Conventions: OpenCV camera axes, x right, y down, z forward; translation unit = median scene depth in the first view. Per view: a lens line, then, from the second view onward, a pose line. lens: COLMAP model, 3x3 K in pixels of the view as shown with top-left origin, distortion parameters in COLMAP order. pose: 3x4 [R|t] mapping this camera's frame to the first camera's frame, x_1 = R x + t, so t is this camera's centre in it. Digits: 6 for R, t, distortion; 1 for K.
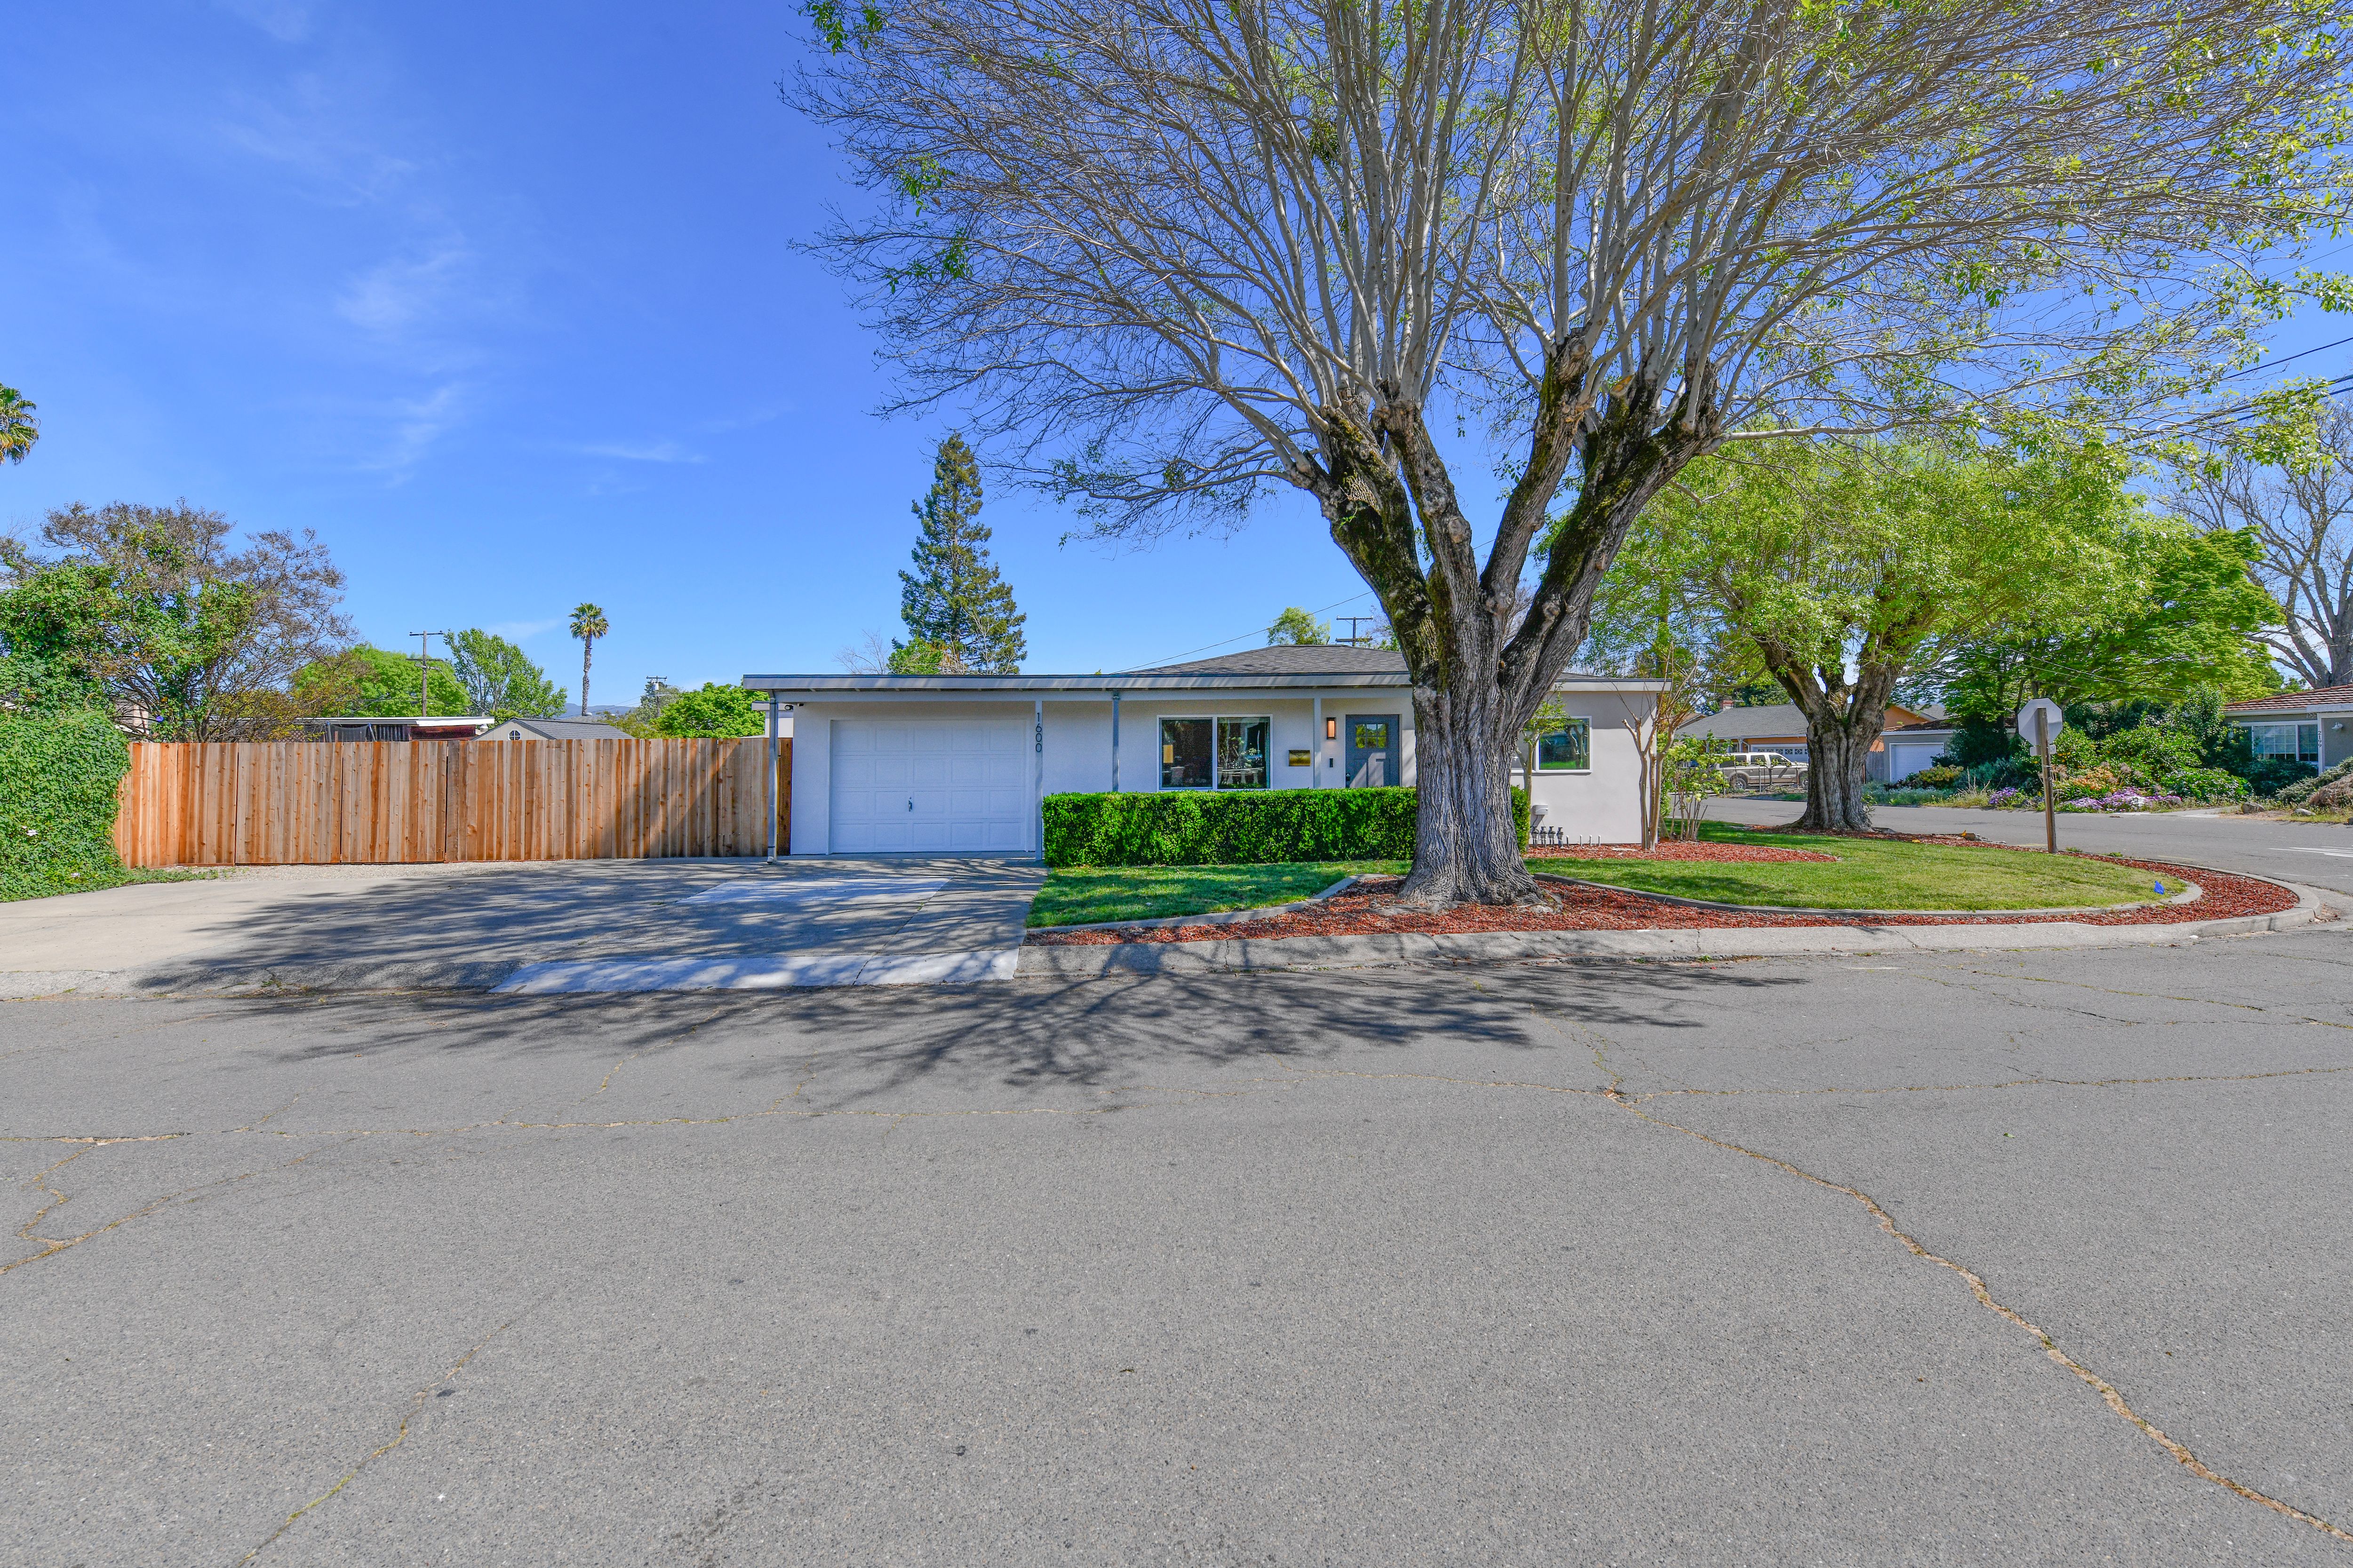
lens RADIAL K [[1023.6, 0, 1113.0], [0, 1023.6, 737.7], [0, 0, 1]] dist [-0.000348, -0.000841]
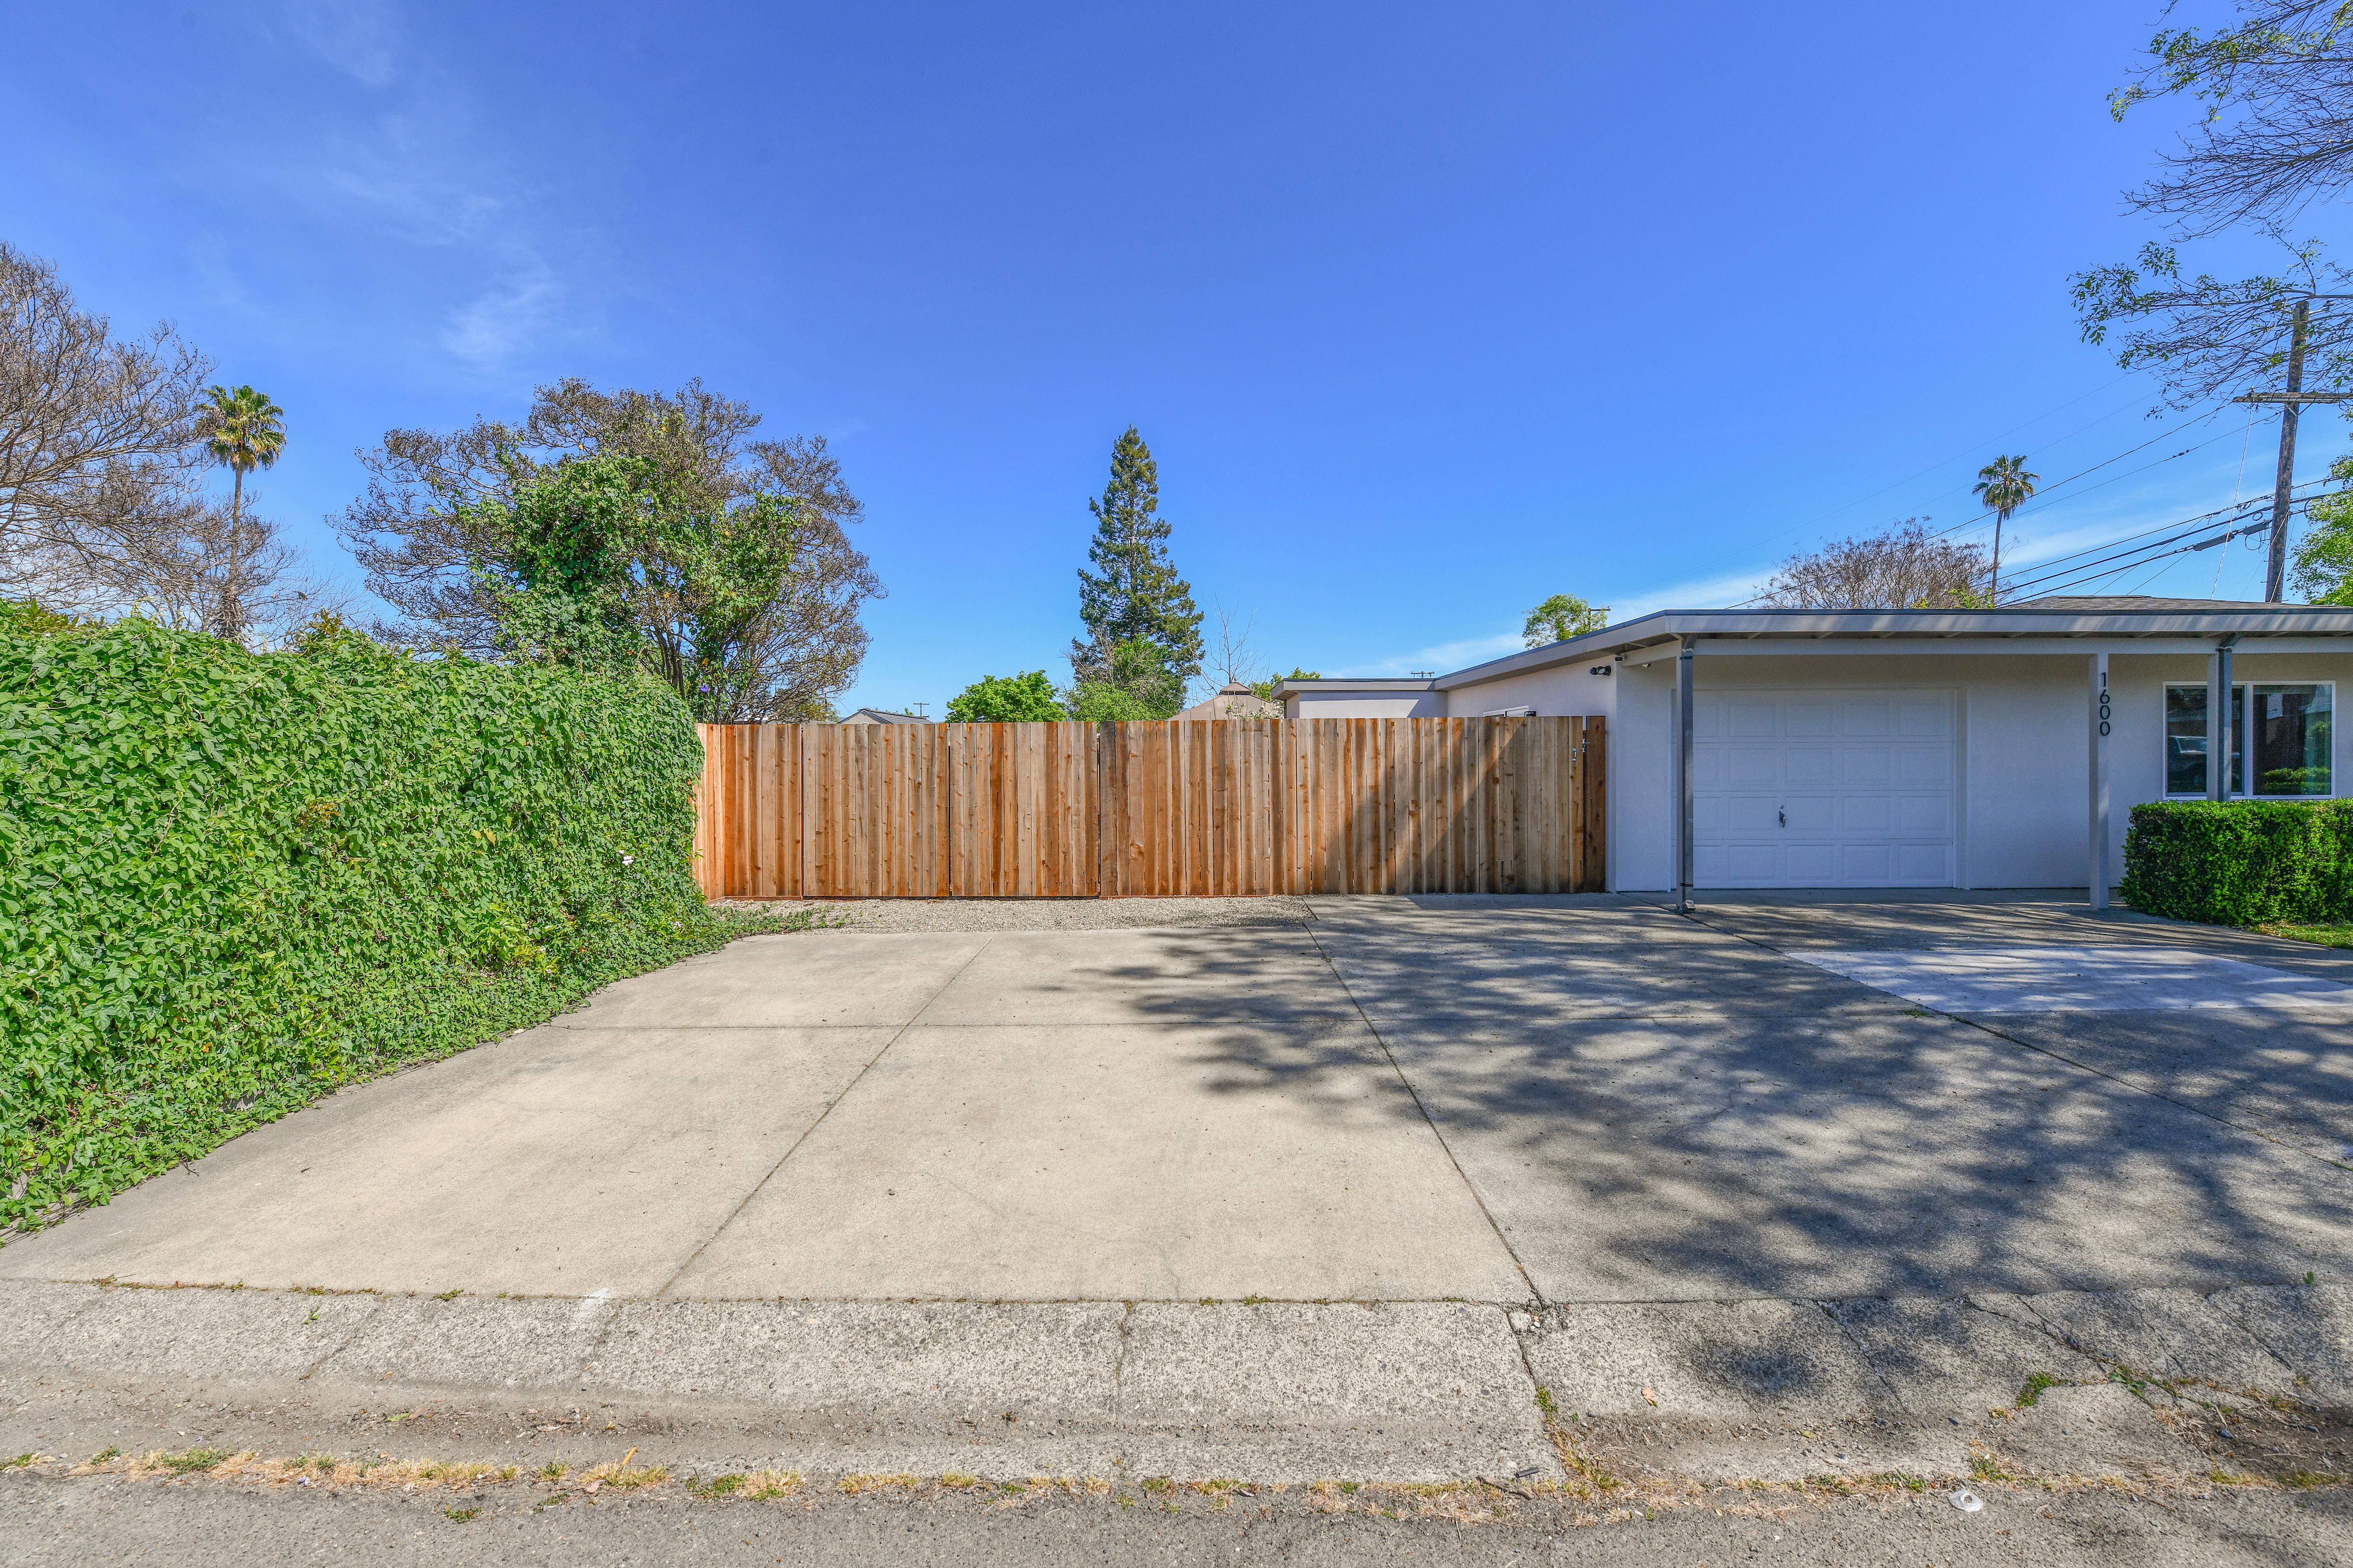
lens RADIAL K [[954.7, 0, 1115.8], [0, 954.7, 781.2], [0, 0, 1]] dist [0.001155, -0.000004]
pose [[0.998277, 0.003033, -0.058604, -0.601949], [-0.000571, 0.999118, 0.041982, 0.016377], [0.058679, -0.041876, 0.997398, 0.361162]]
